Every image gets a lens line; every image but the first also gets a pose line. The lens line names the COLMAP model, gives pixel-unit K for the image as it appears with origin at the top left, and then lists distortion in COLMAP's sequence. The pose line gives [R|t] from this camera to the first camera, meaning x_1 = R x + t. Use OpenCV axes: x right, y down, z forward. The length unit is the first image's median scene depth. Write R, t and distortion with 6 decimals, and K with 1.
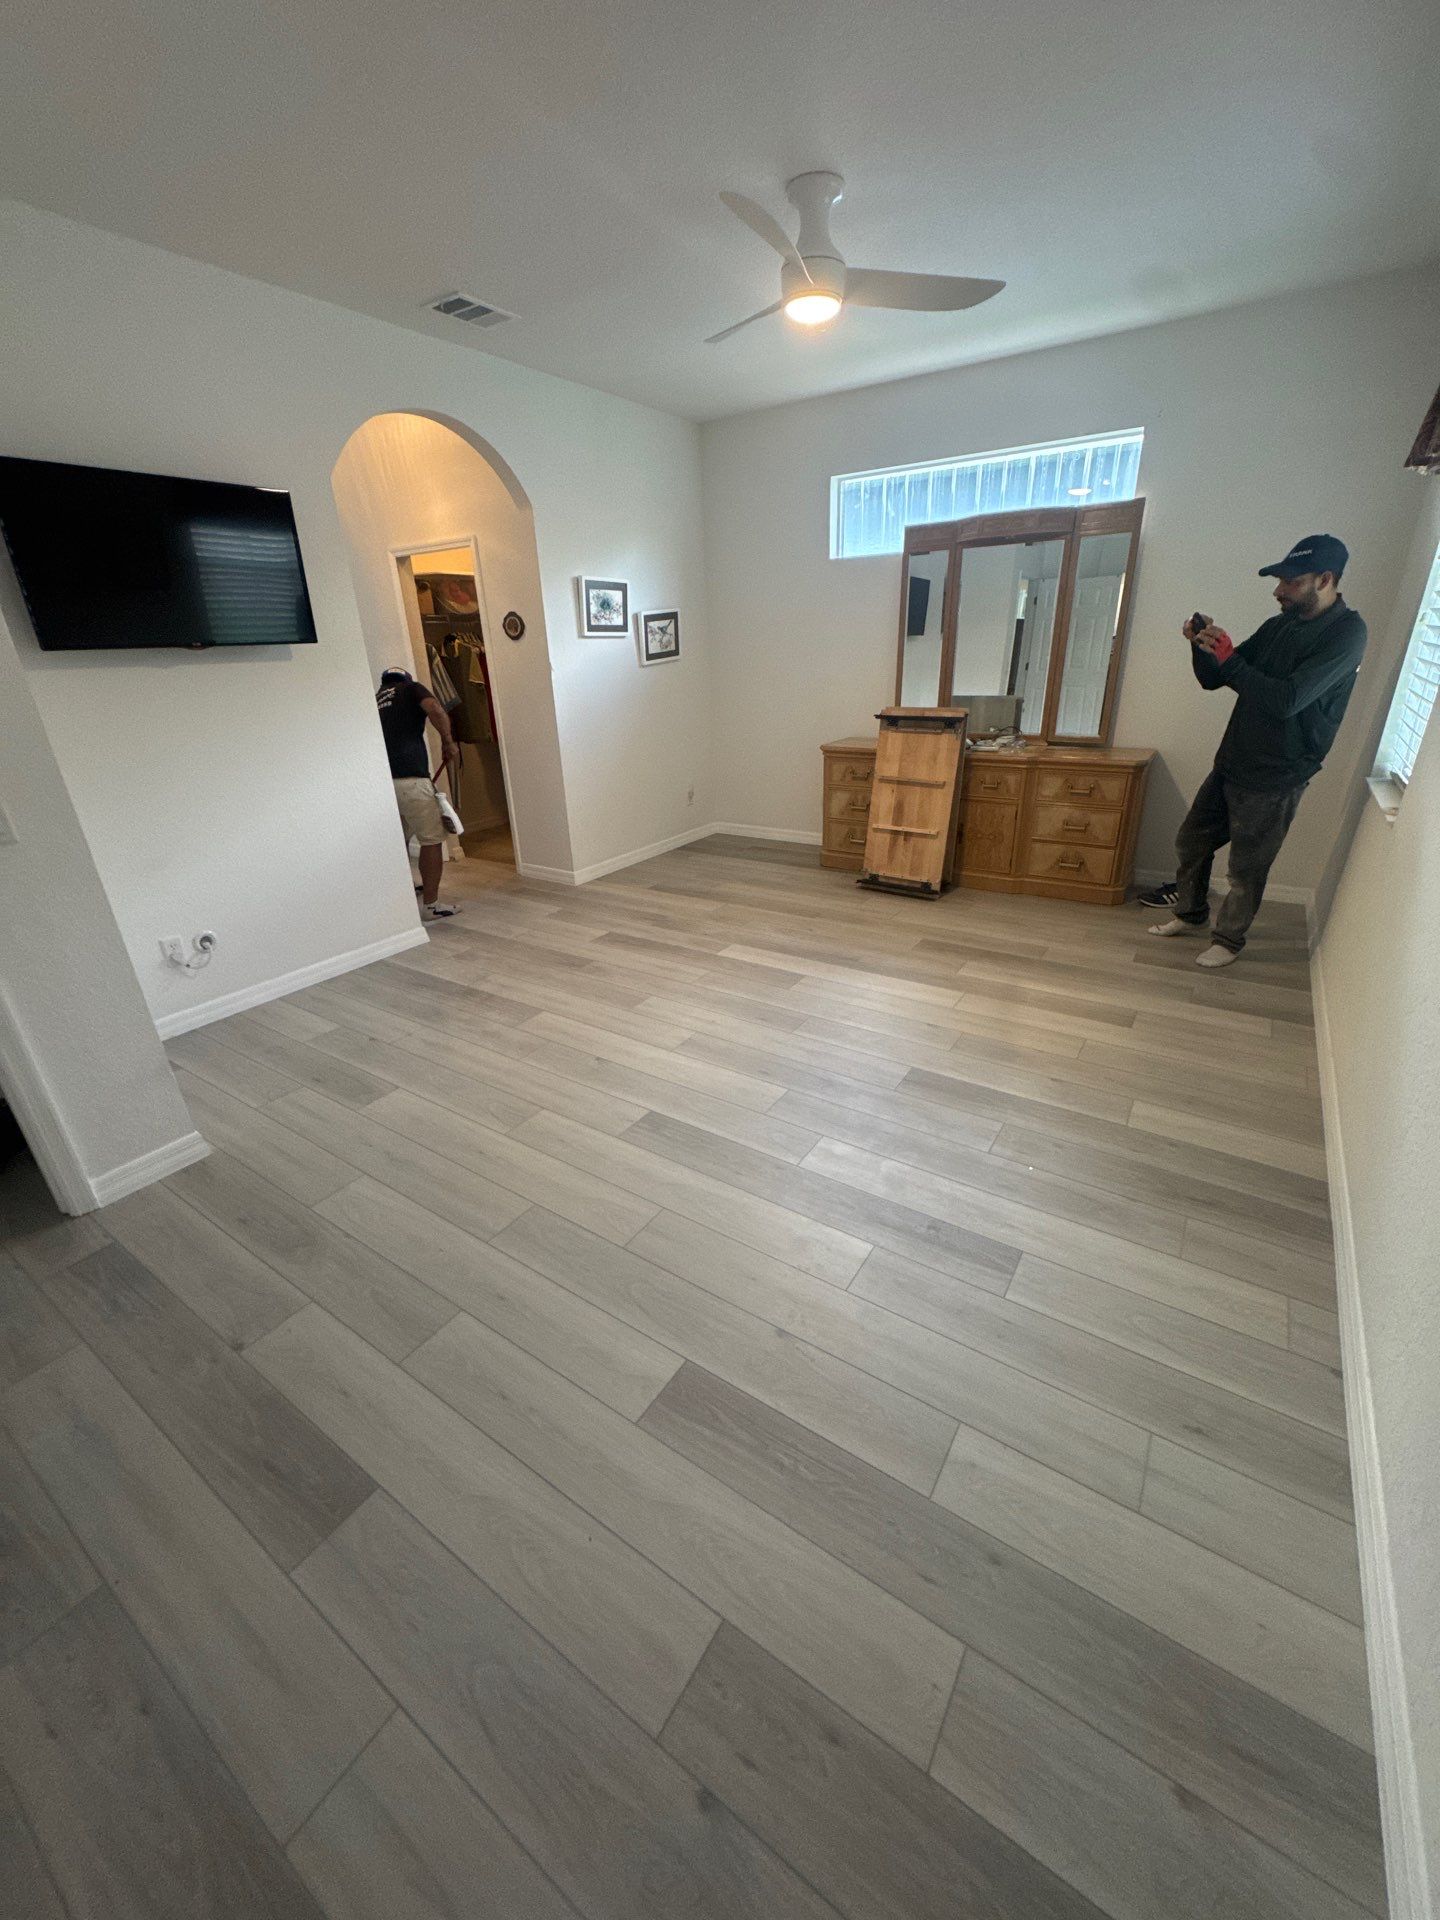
lens RADIAL K [[761.1, 0, 716.9], [0, 761.1, 963.3], [0, 0, 1]] dist [-0.000366, 0.000431]
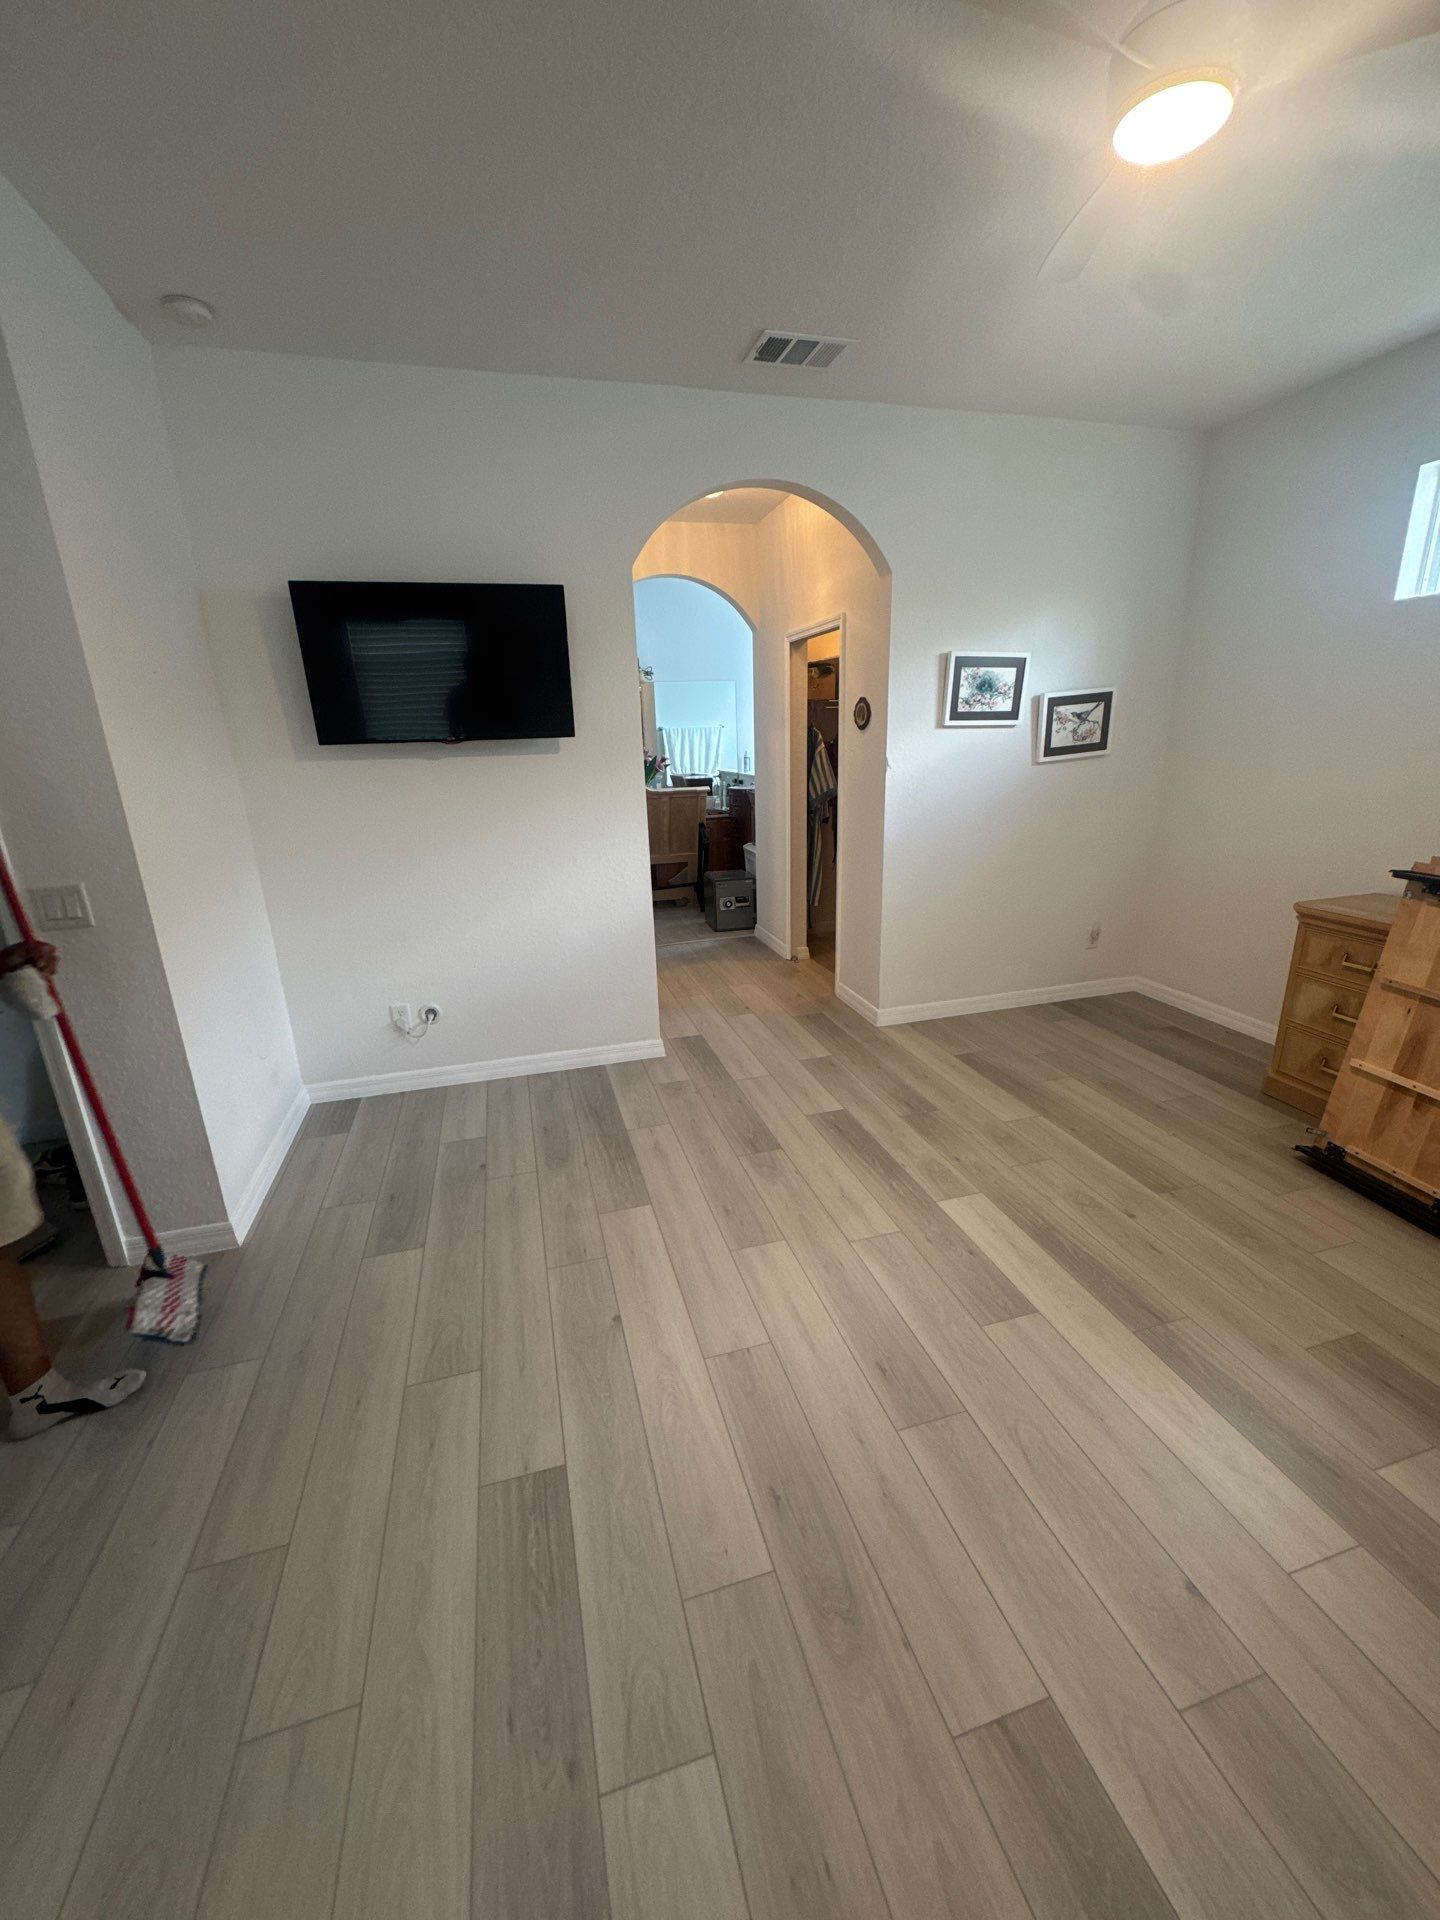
lens RADIAL K [[761.1, 0, 714.2], [0, 761.1, 964.9], [0, 0, 1]] dist [-0.000366, 0.000431]
pose [[0.767028, 0.198653, -0.610085, 0.208902], [-0.249544, 0.968362, 0.001576, -0.162184], [0.591097, 0.151034, 0.792334, 0.335349]]
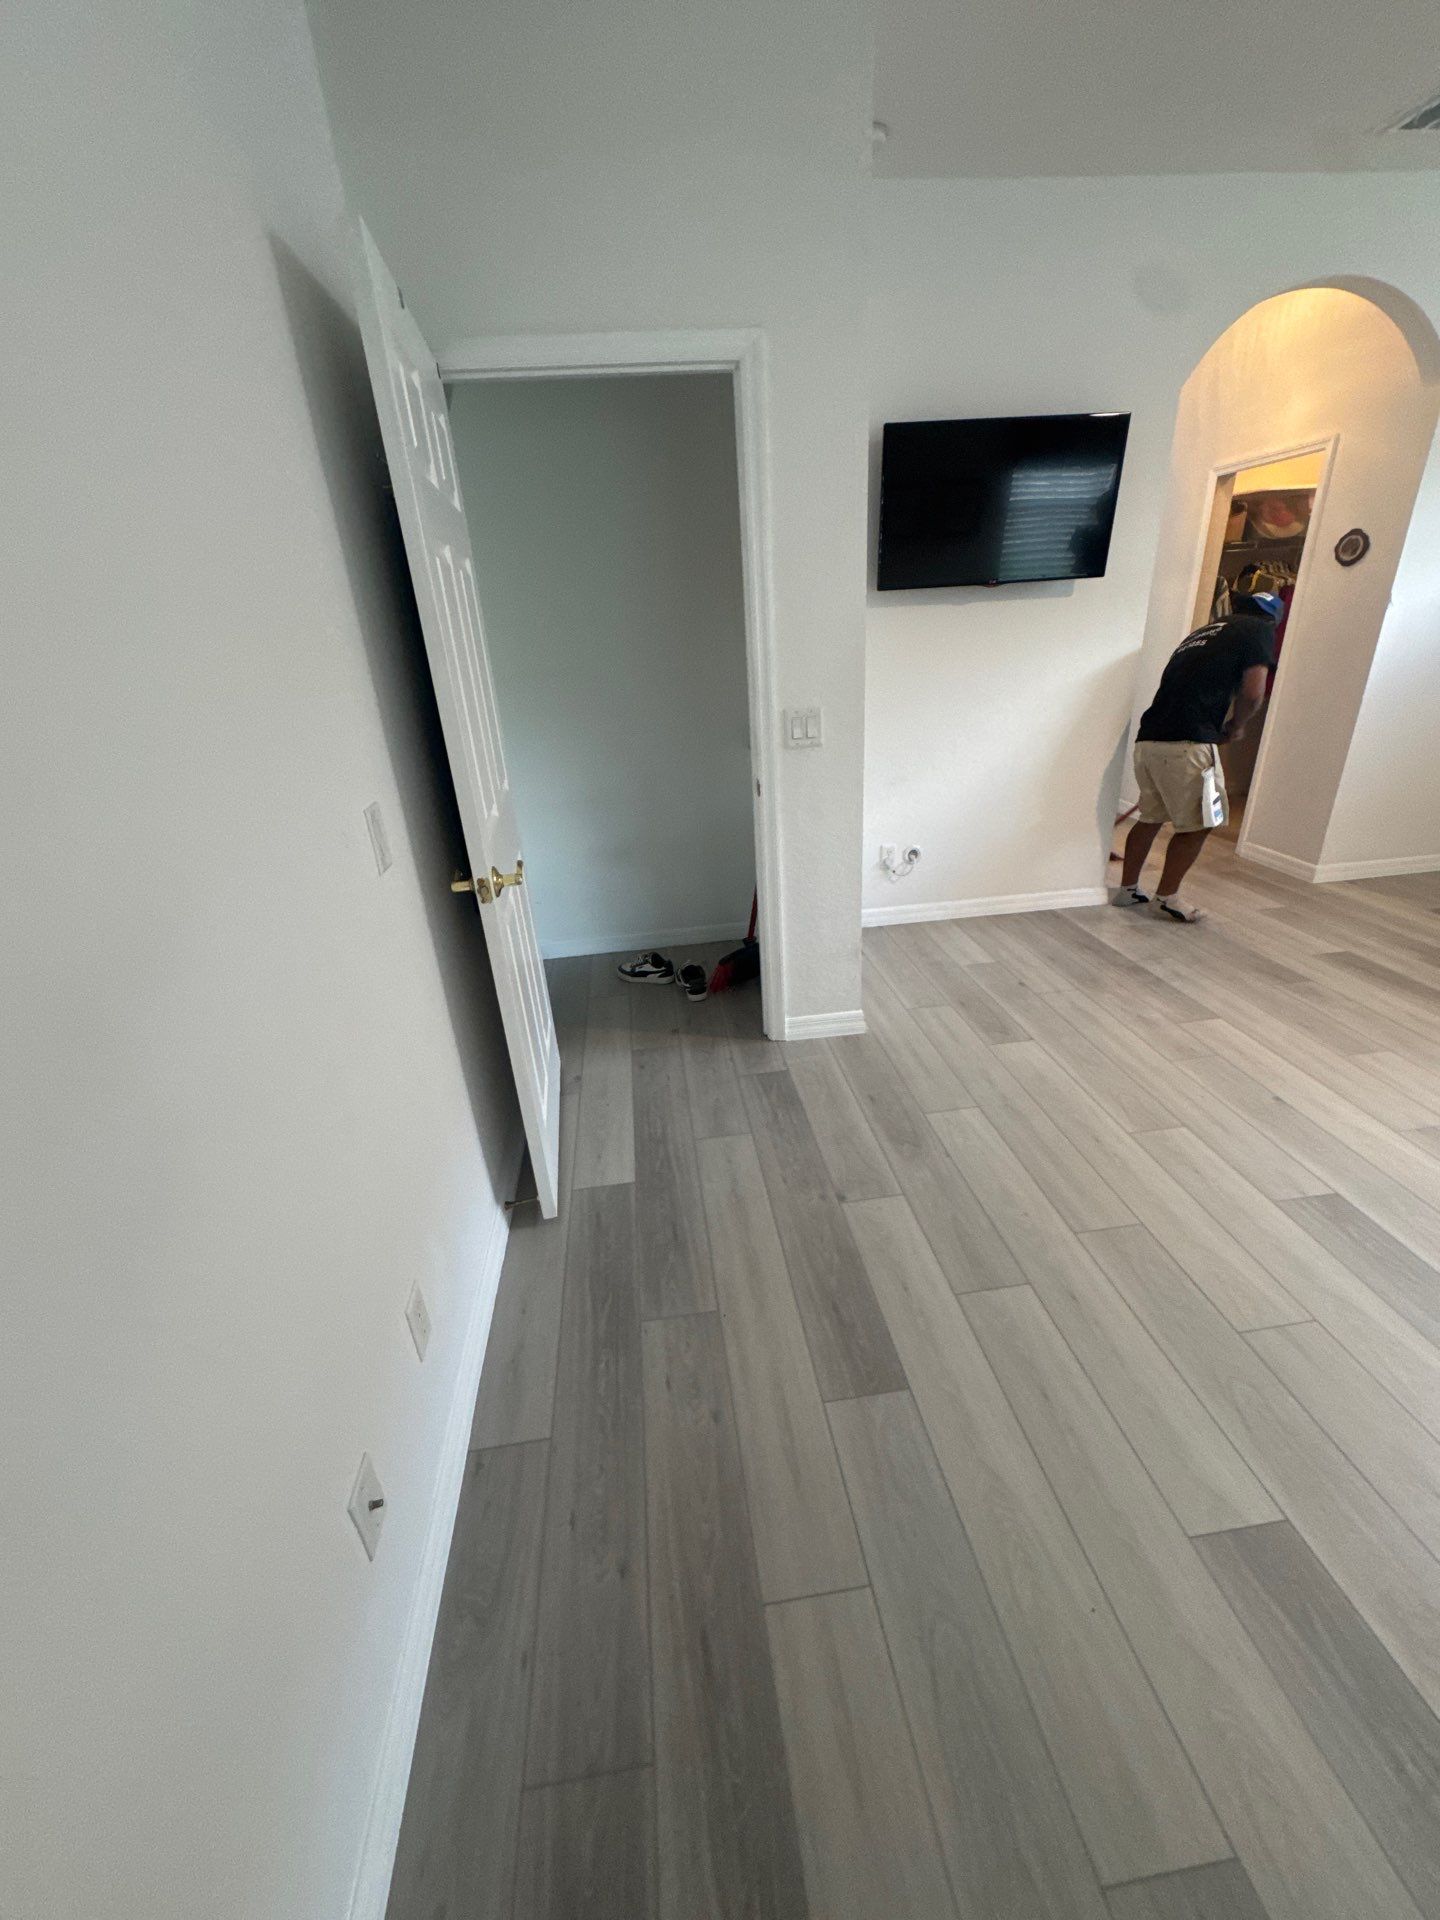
lens RADIAL K [[761.1, 0, 726.2], [0, 761.1, 963.2], [0, 0, 1]] dist [-0.000366, 0.000431]
pose [[0.660694, 0.306821, -0.685087, -0.025591], [-0.262913, 0.949427, 0.171656, 0.003400], [0.703107, 0.066706, 0.707948, 0.011300]]
